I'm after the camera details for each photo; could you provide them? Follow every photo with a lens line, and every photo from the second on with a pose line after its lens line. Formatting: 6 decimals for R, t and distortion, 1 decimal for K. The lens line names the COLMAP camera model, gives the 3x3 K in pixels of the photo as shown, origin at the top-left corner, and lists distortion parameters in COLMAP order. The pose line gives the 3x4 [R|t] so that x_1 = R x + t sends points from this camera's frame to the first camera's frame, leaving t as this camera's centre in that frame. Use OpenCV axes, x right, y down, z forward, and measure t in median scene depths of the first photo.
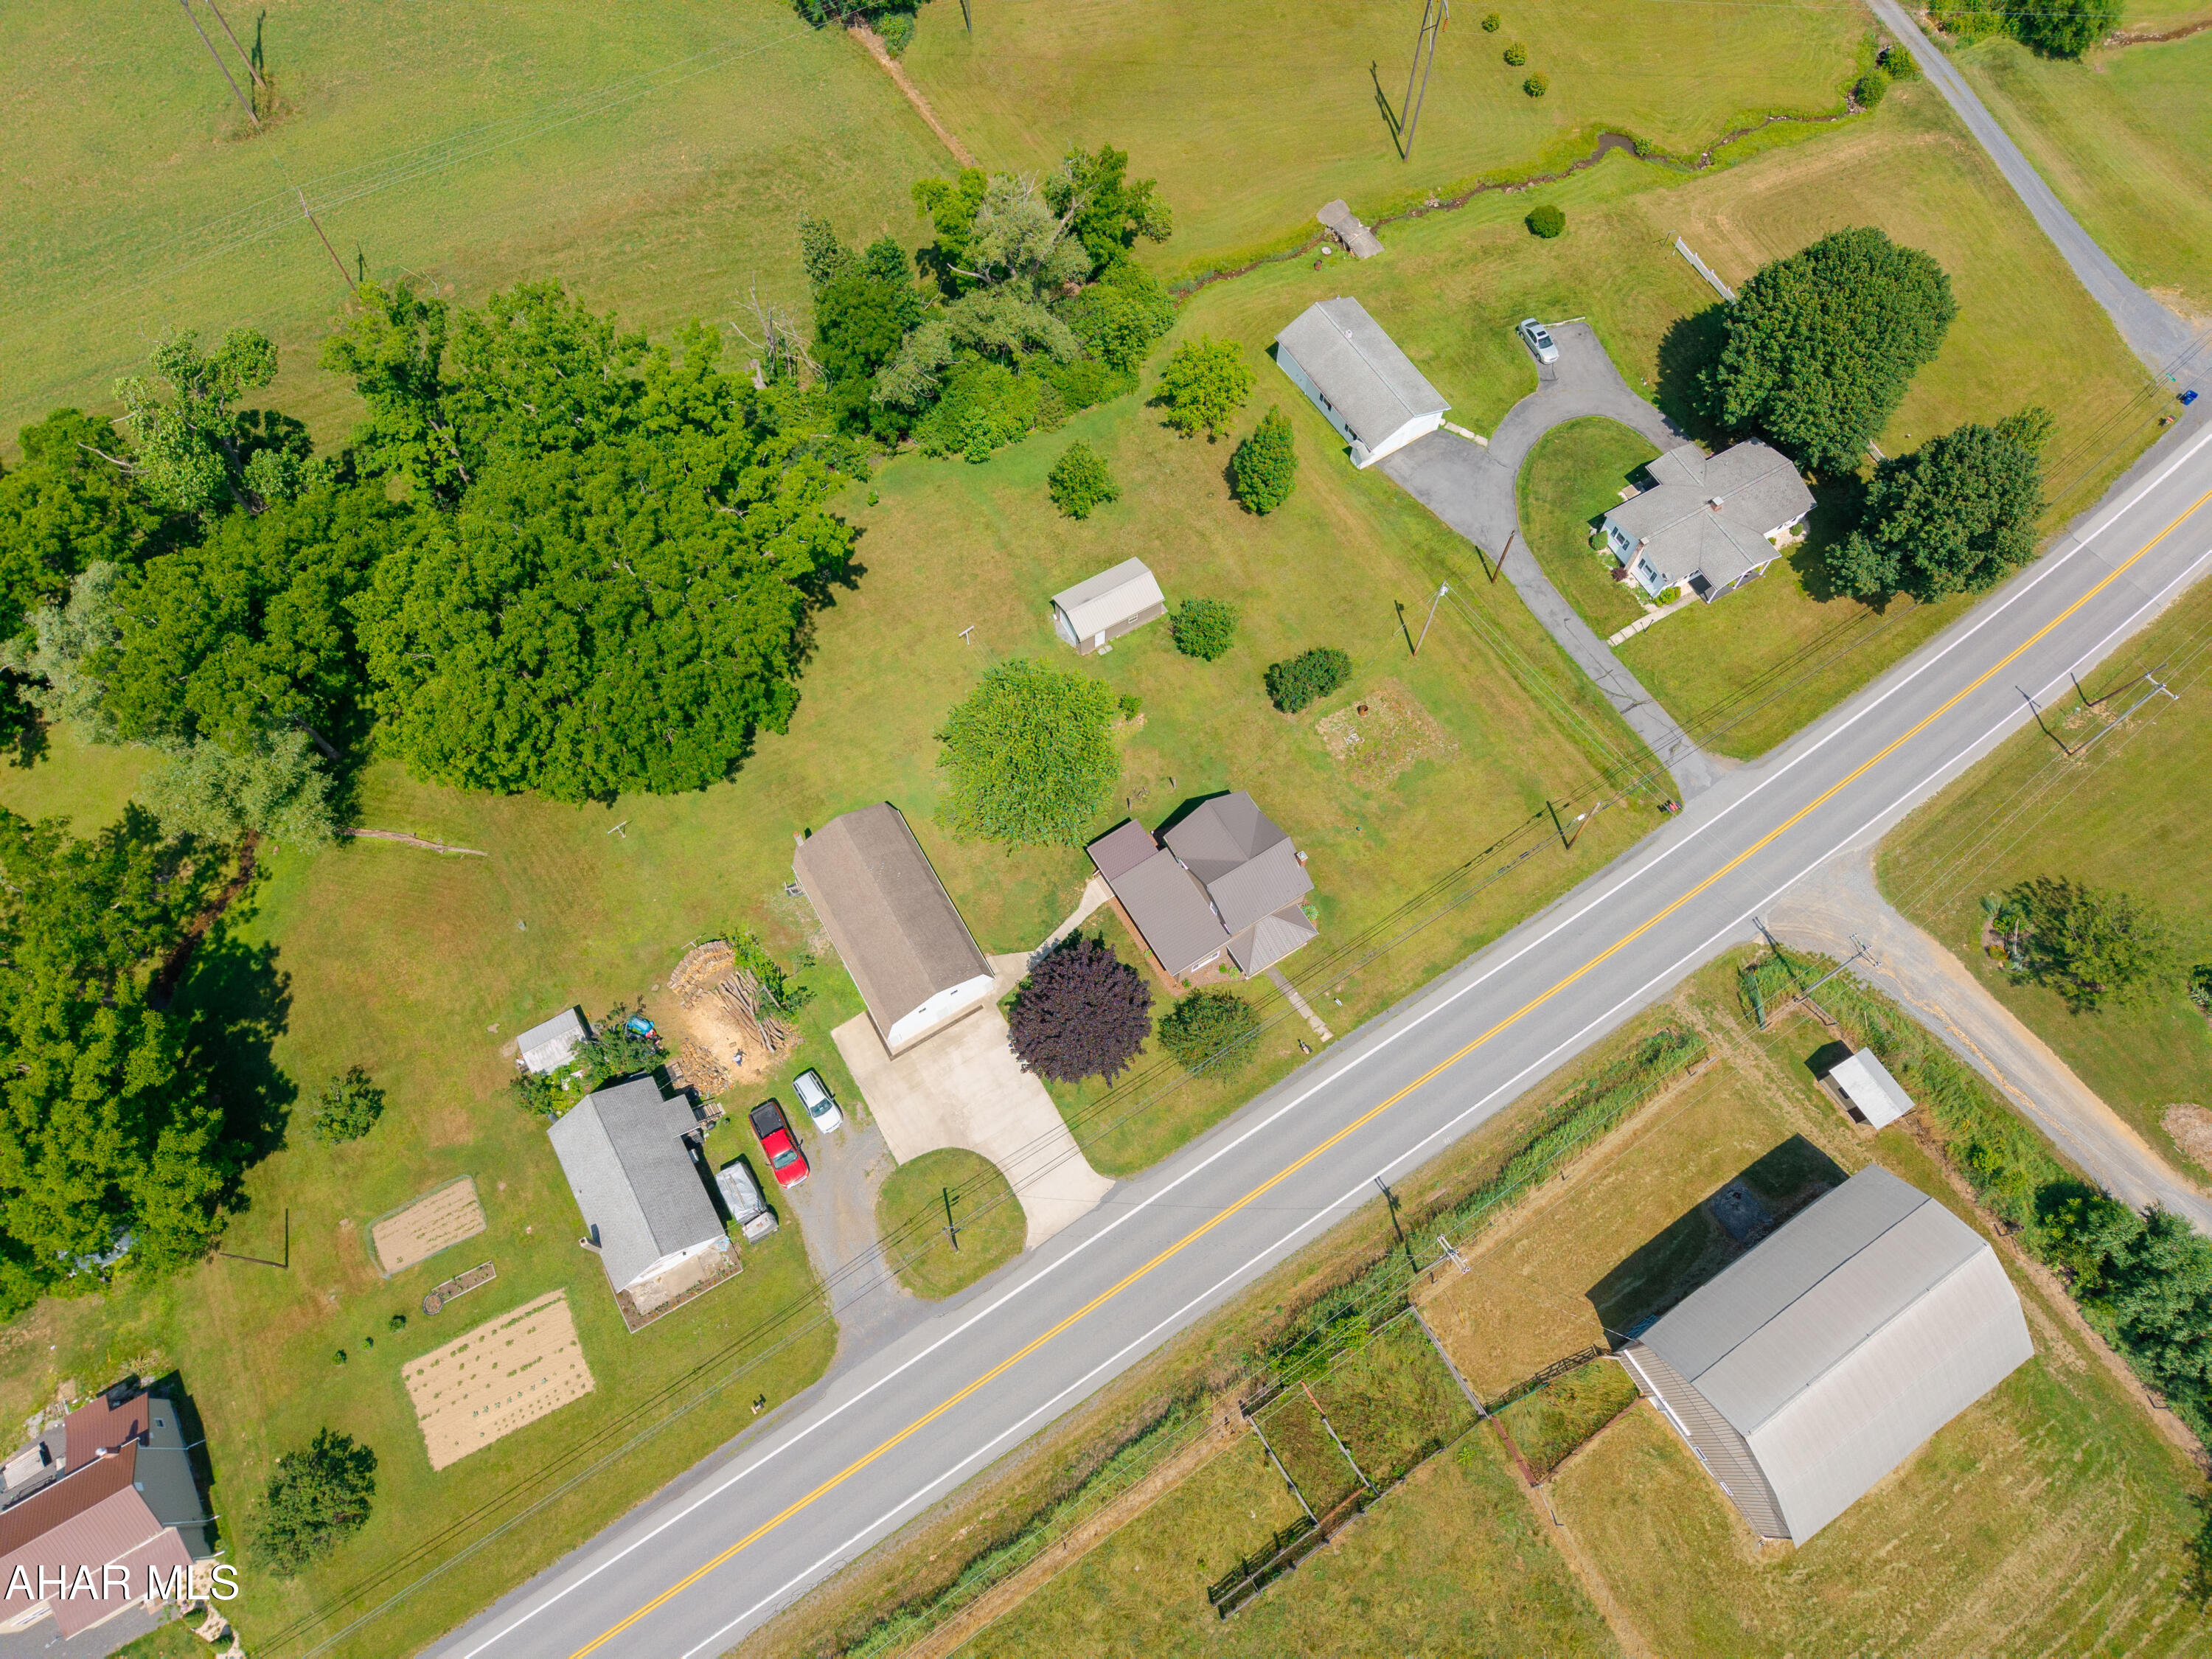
lens RADIAL K [[1463.0, 0, 1106.0], [0, 1463.0, 829.5], [0, 0, 1]] dist [0.048920, -0.049474]
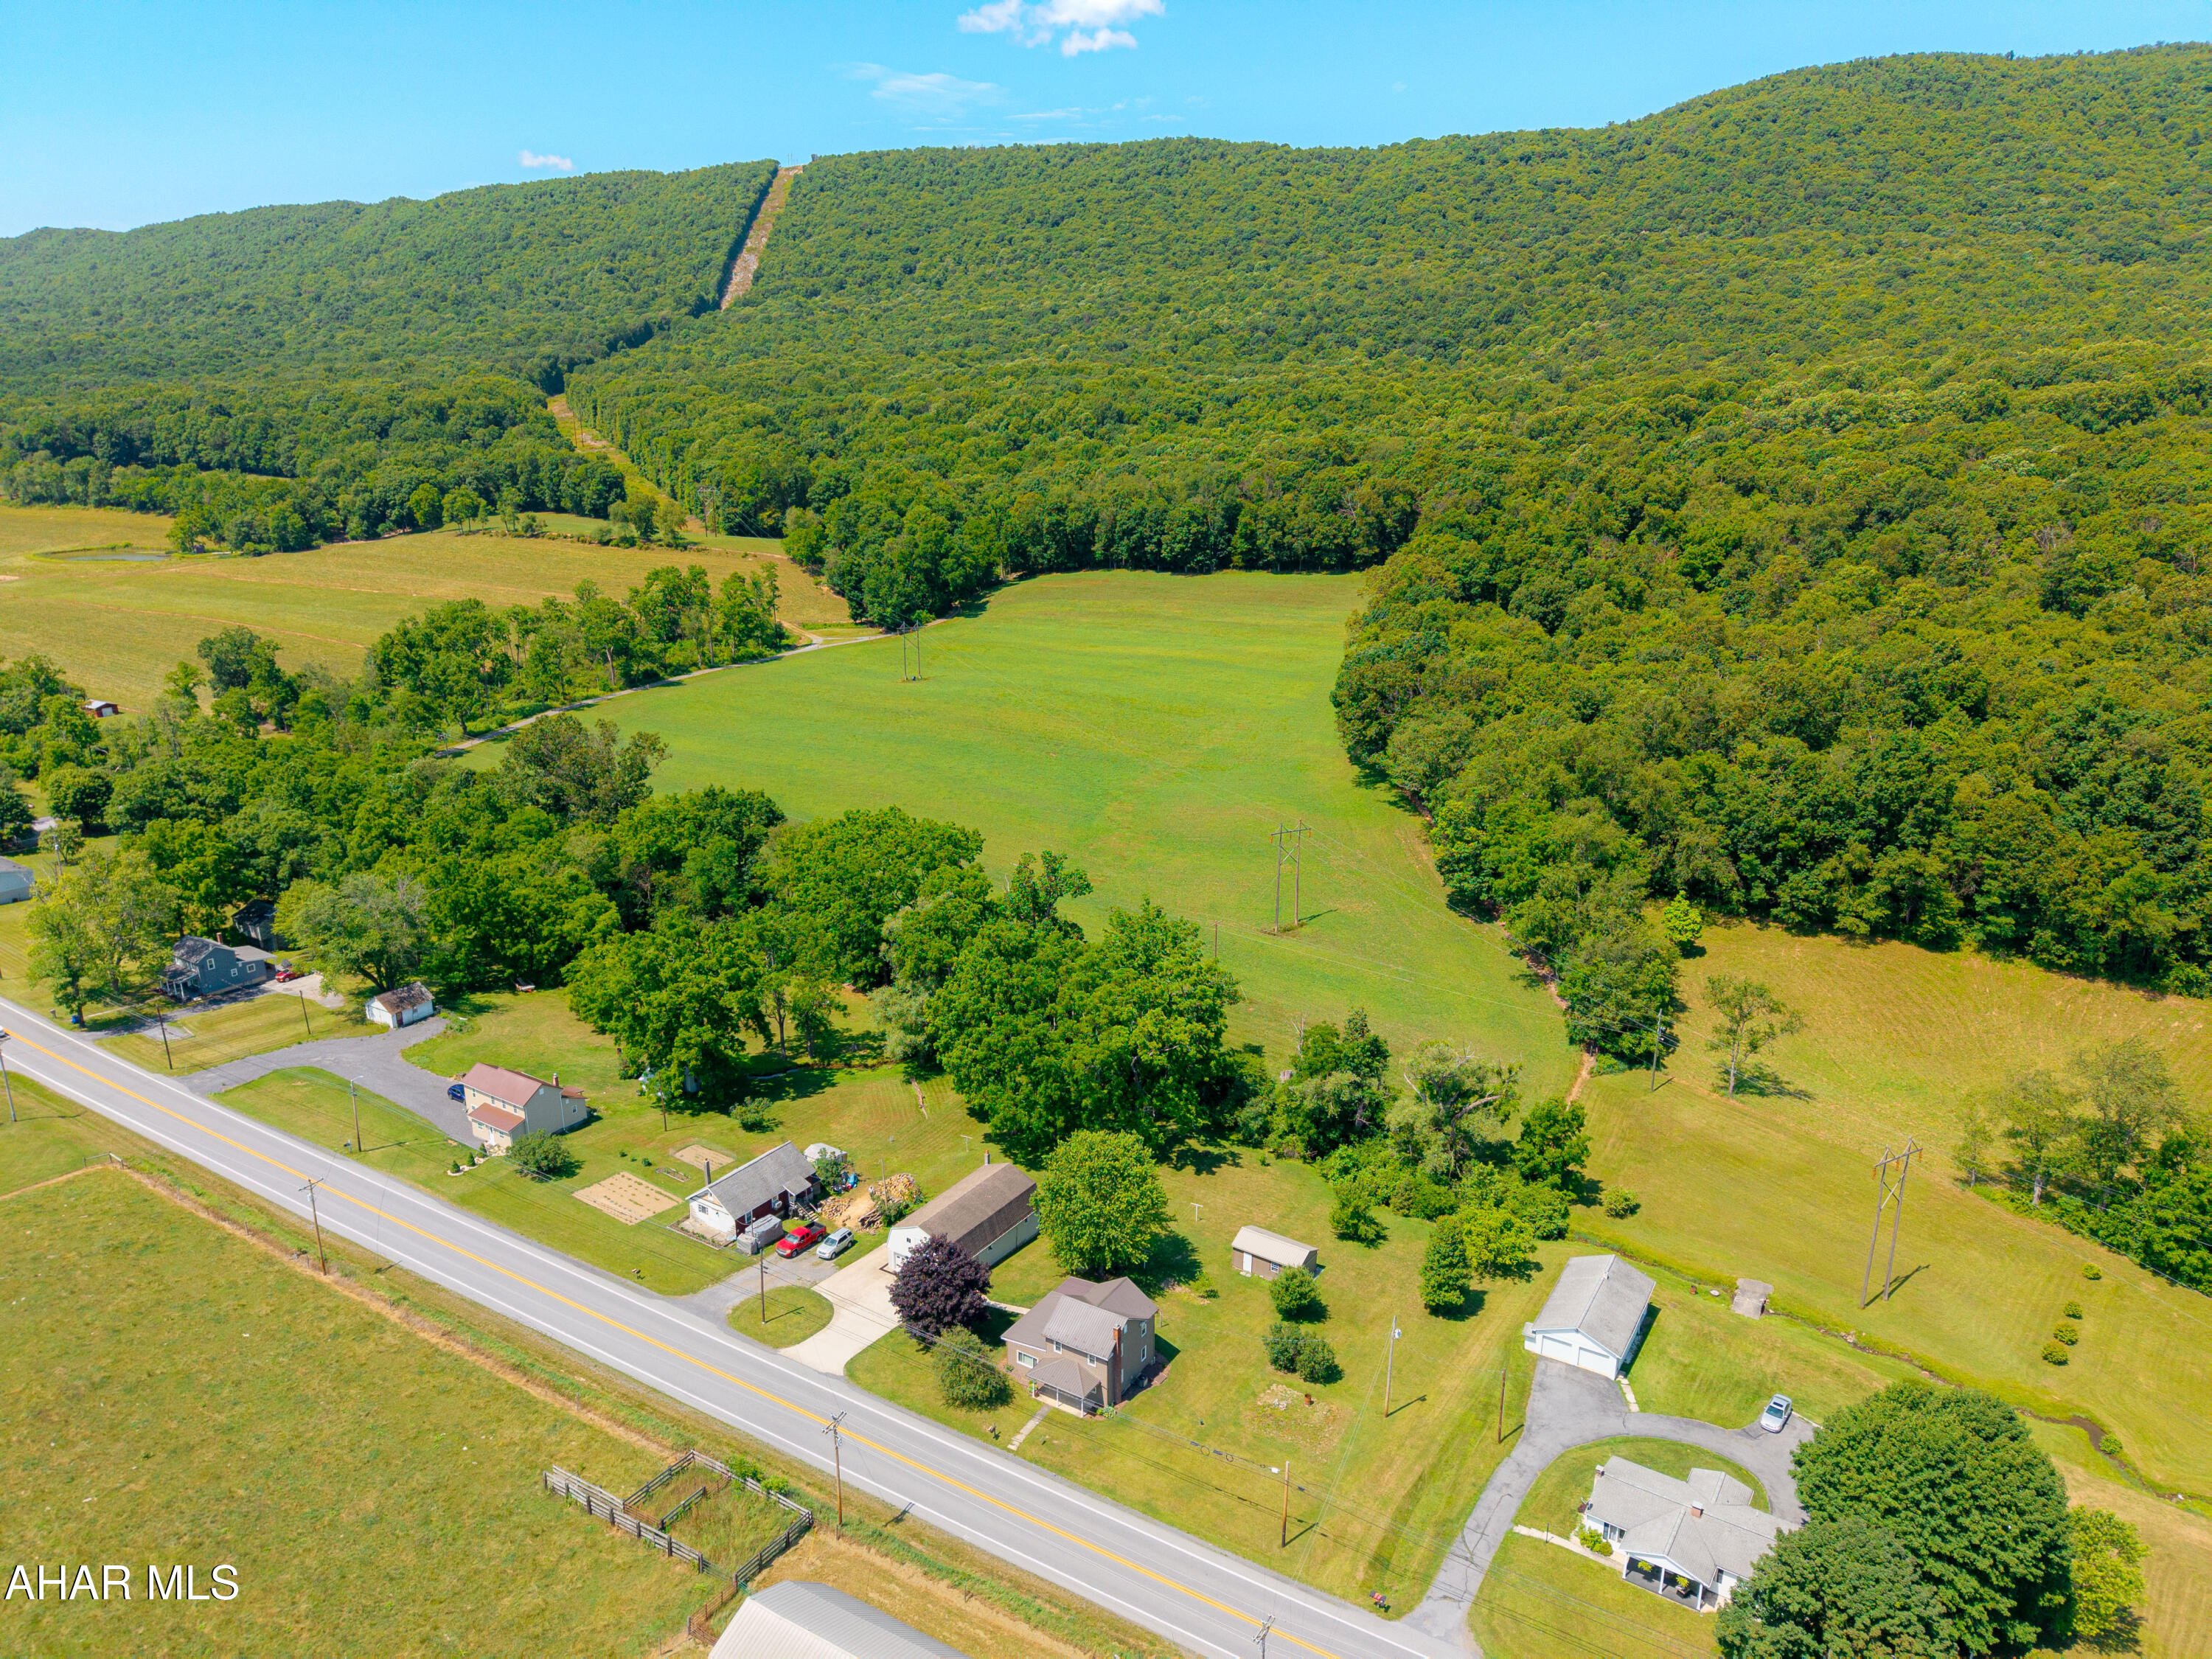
lens RADIAL K [[1489.4, 0, 1097.2], [0, 1489.4, 830.7], [0, 0, 1]] dist [-0.003413, -0.001139]
pose [[0.442448, 0.253299, -0.860279, 1.009402], [-0.824722, 0.491711, -0.279382, 0.162760], [0.352241, 0.833103, 0.426458, 0.084002]]
